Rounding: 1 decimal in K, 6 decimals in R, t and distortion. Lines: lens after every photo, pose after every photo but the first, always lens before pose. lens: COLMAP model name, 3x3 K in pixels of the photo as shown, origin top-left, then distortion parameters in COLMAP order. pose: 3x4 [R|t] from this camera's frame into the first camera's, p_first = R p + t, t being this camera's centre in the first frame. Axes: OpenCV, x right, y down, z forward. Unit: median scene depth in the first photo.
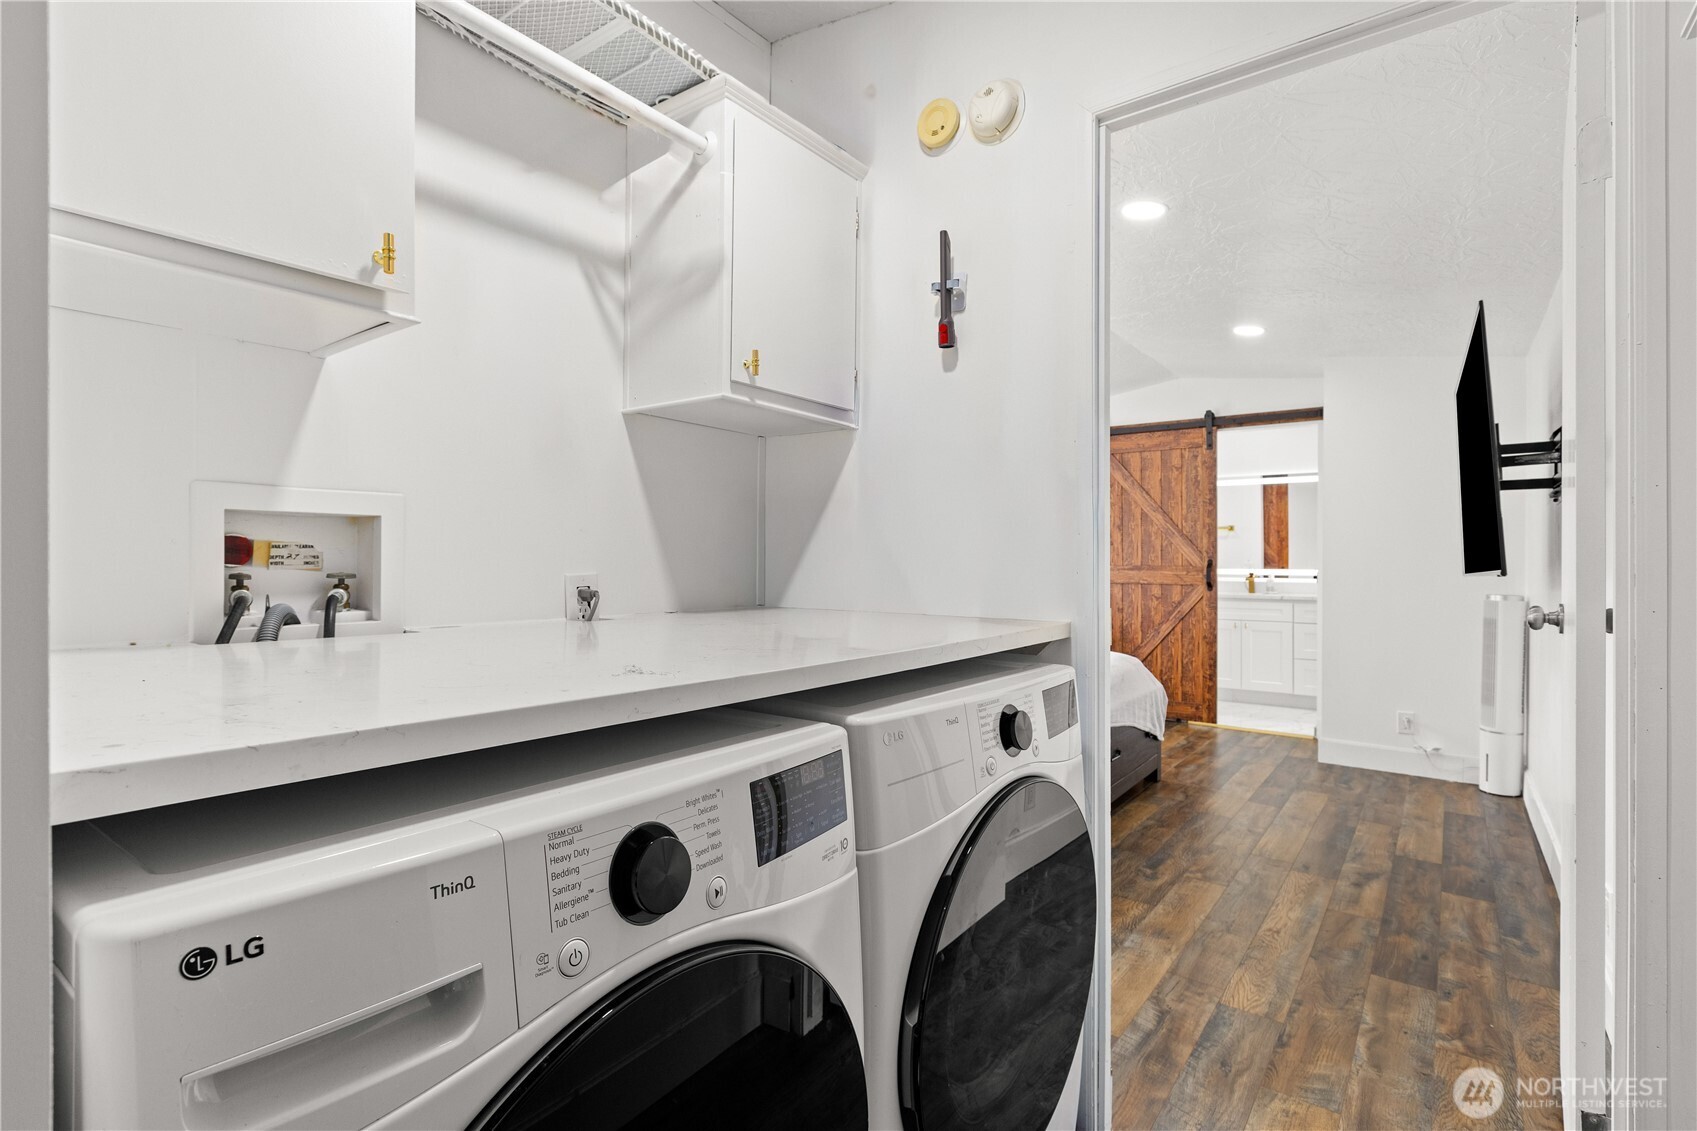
lens RADIAL K [[814.2, 0, 833.7], [0, 814.2, 559.6], [0, 0, 1]] dist [0.000344, 0.000385]
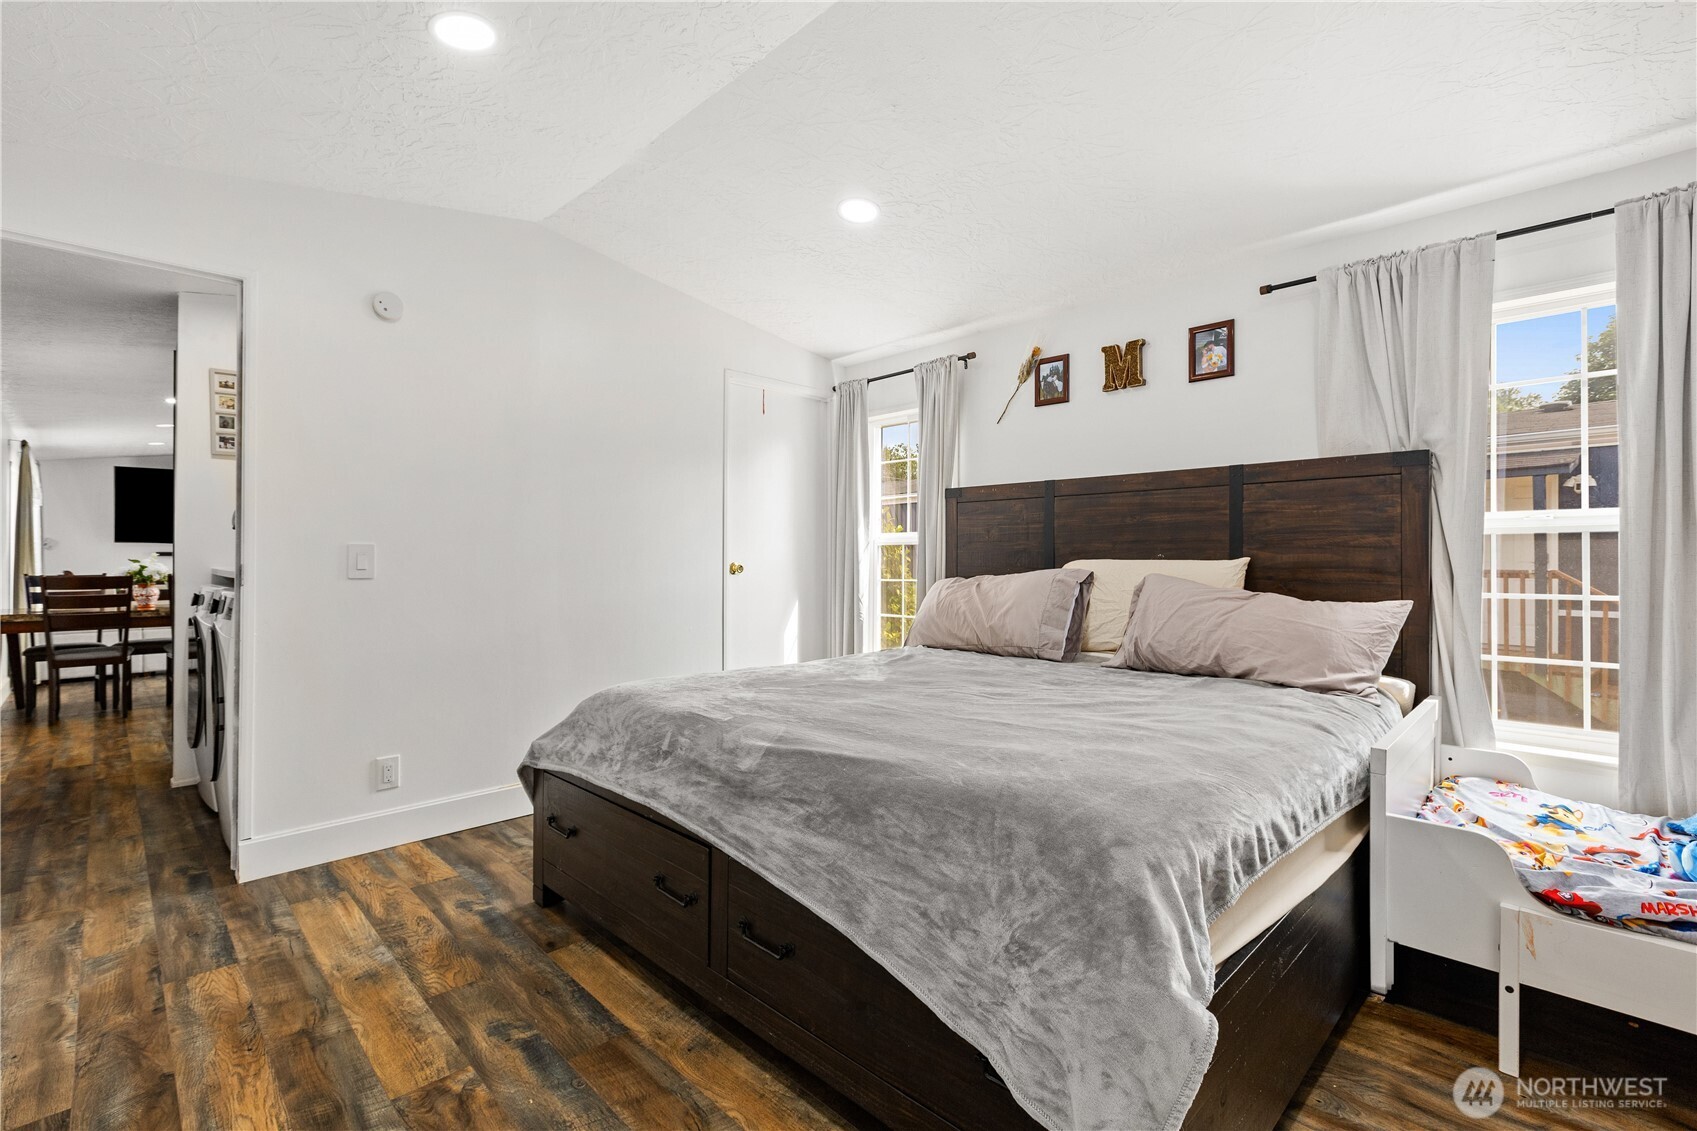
lens RADIAL K [[759.4, 0, 835.3], [0, 759.4, 551.9], [0, 0, 1]] dist [-0.000020, 0.000313]
pose [[-0.153518, -0.018142, -0.987979, 0.496449], [-0.000939, 0.999834, -0.018214, 0.018528], [0.988145, -0.001868, -0.153509, 0.716591]]
